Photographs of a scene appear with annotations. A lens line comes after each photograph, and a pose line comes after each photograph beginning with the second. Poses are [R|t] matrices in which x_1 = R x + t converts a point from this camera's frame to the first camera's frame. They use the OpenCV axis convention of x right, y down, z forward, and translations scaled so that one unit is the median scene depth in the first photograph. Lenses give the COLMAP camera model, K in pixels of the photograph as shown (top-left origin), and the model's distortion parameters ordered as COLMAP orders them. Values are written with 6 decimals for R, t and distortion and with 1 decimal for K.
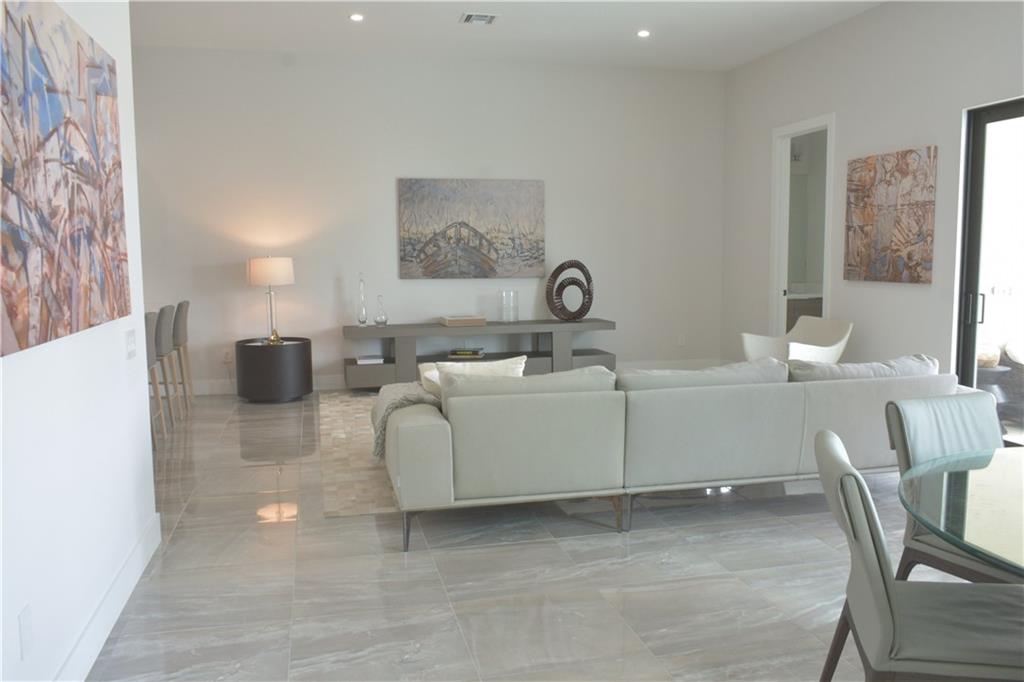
lens RADIAL K [[829.8, 0, 512.0], [0, 829.8, 341.0], [0, 0, 1]] dist [-0.026863, -0.002240]
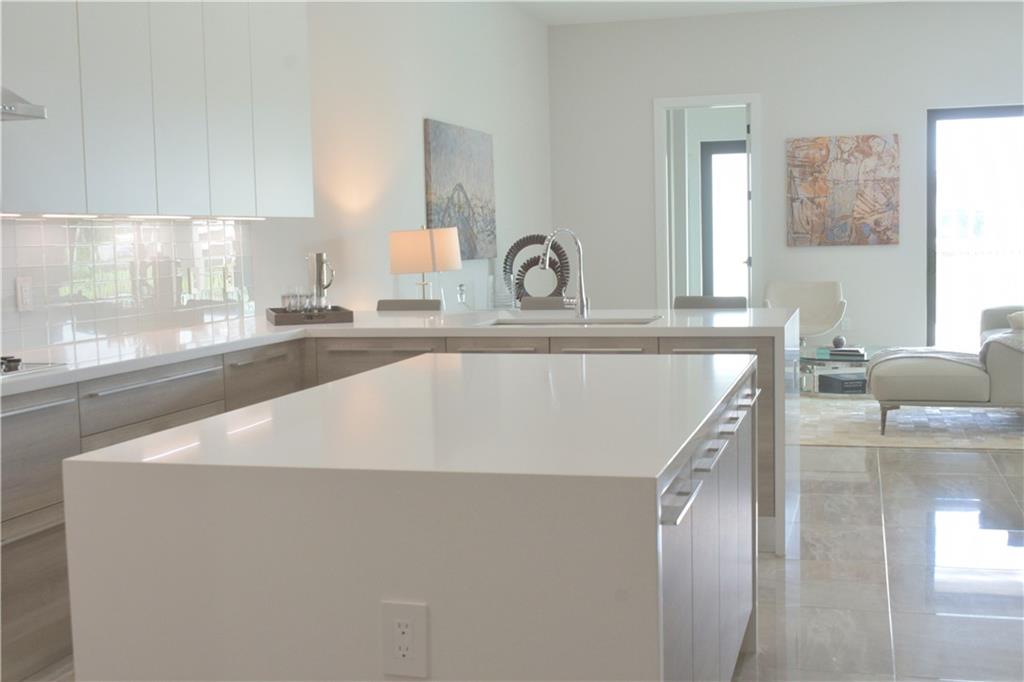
lens RADIAL K [[1225.7, 0, 512.0], [0, 1225.7, 341.0], [0, 0, 1]] dist [-0.017022, -0.006207]
pose [[0.495651, -0.079259, 0.864898, -1.303058], [0.111178, 0.993425, 0.027324, -0.037622], [-0.861377, 0.082615, 0.501204, 0.554466]]
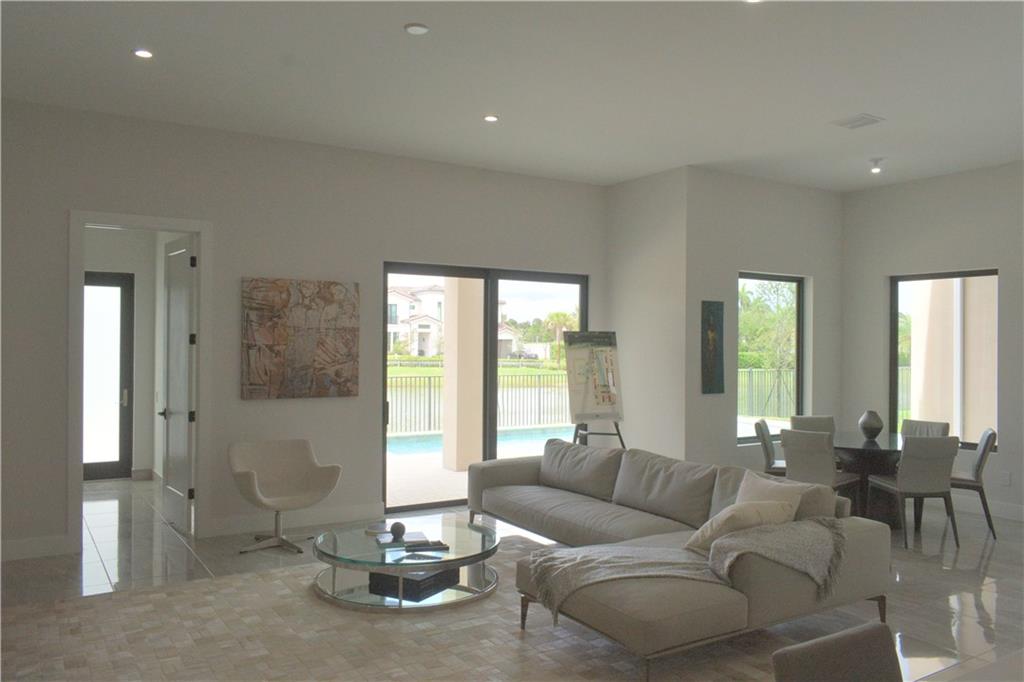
lens RADIAL K [[804.6, 0, 512.0], [0, 804.6, 341.0], [0, 0, 1]] dist [-0.008496, -0.000135]
pose [[-0.309577, 0.008361, 0.950838, -0.633779], [0.093532, 0.995380, 0.021700, -0.144443], [-0.946263, 0.095651, -0.308929, 1.071669]]
